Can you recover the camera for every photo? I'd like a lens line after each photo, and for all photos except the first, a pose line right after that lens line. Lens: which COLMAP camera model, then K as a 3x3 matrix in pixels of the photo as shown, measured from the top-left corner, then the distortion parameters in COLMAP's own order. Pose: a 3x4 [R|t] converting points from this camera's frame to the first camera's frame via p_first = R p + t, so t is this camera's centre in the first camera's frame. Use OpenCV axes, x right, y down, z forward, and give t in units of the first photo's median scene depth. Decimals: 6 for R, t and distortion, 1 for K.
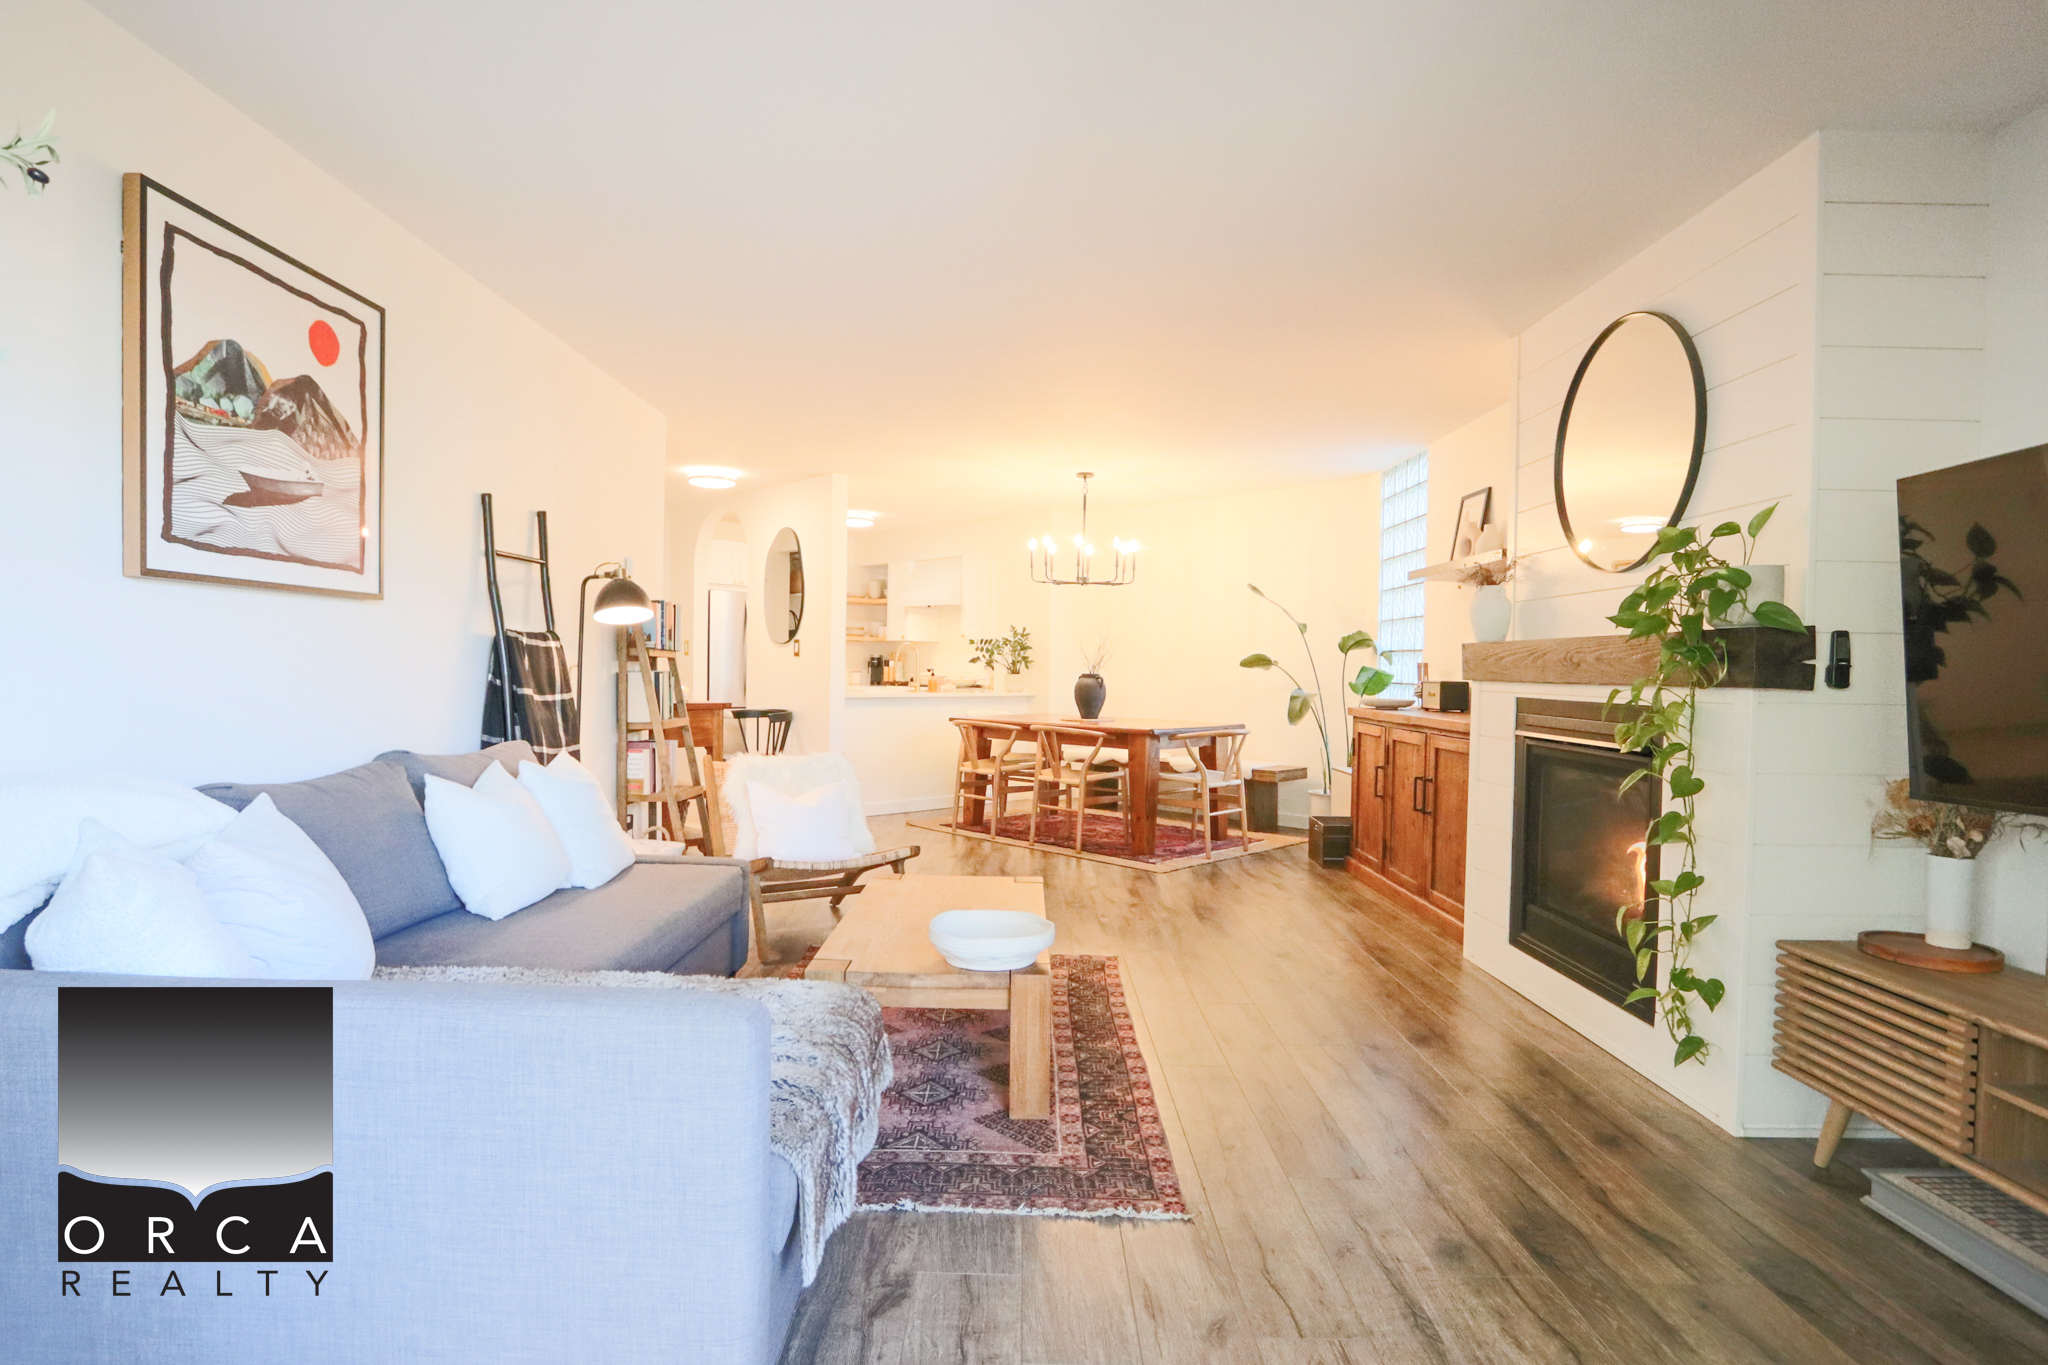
lens RADIAL K [[1047.1, 0, 1005.5], [0, 1047.1, 693.2], [0, 0, 1]] dist [-0.015749, 0.001294]
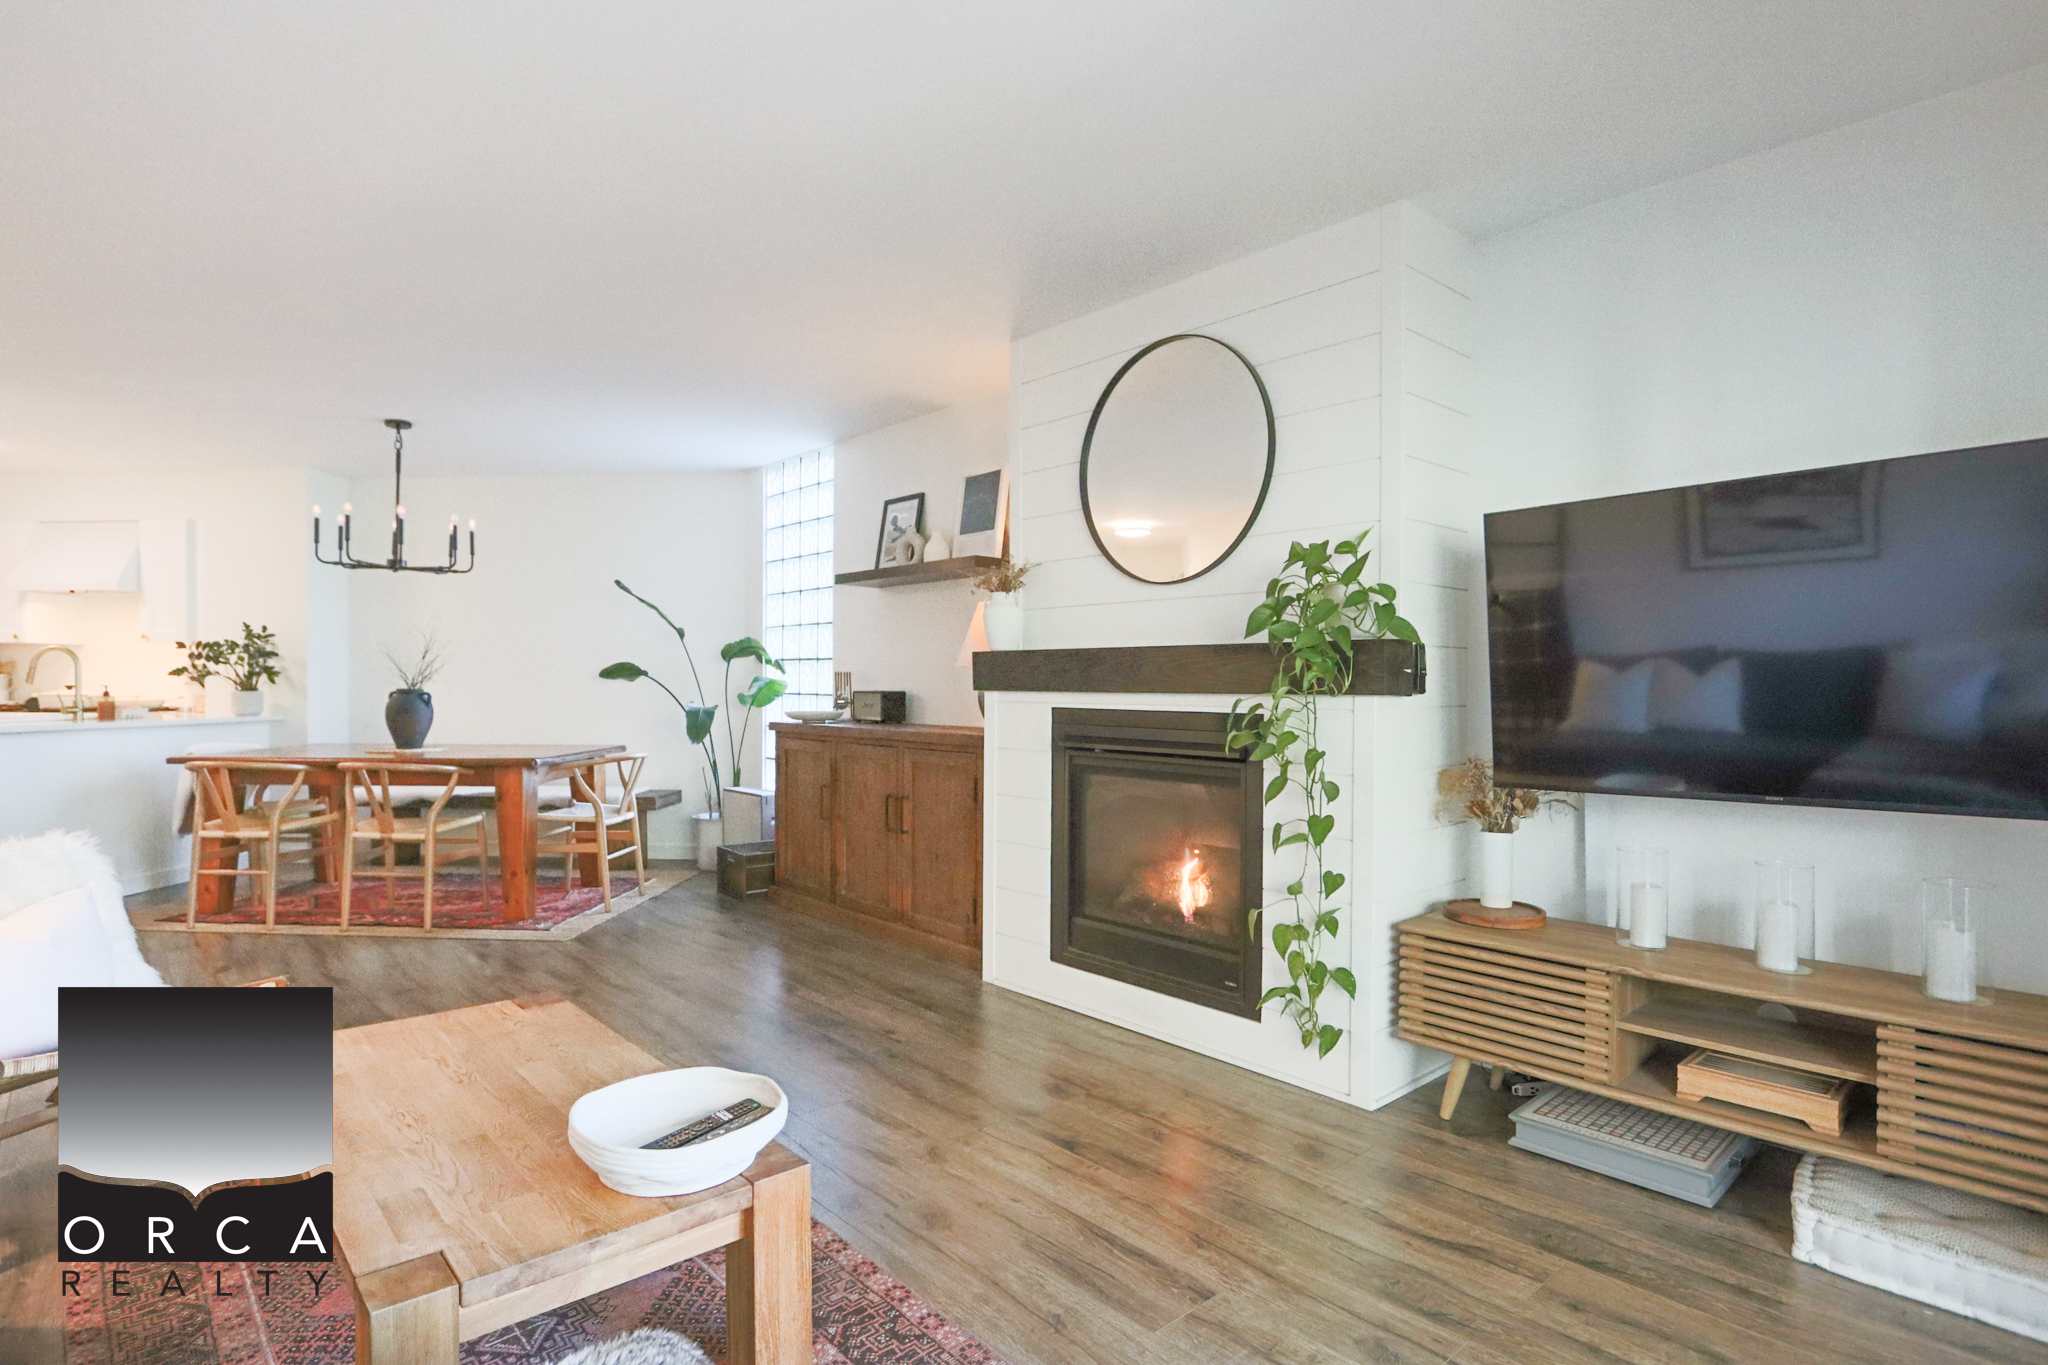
lens RADIAL K [[1047.1, 0, 1008.9], [0, 1047.1, 693.1], [0, 0, 1]] dist [-0.015749, 0.001294]
pose [[0.739215, -0.020180, 0.673167, -0.274498], [0.025078, 0.999683, 0.002429, -0.017409], [-0.673002, 0.015086, 0.739487, 0.411456]]
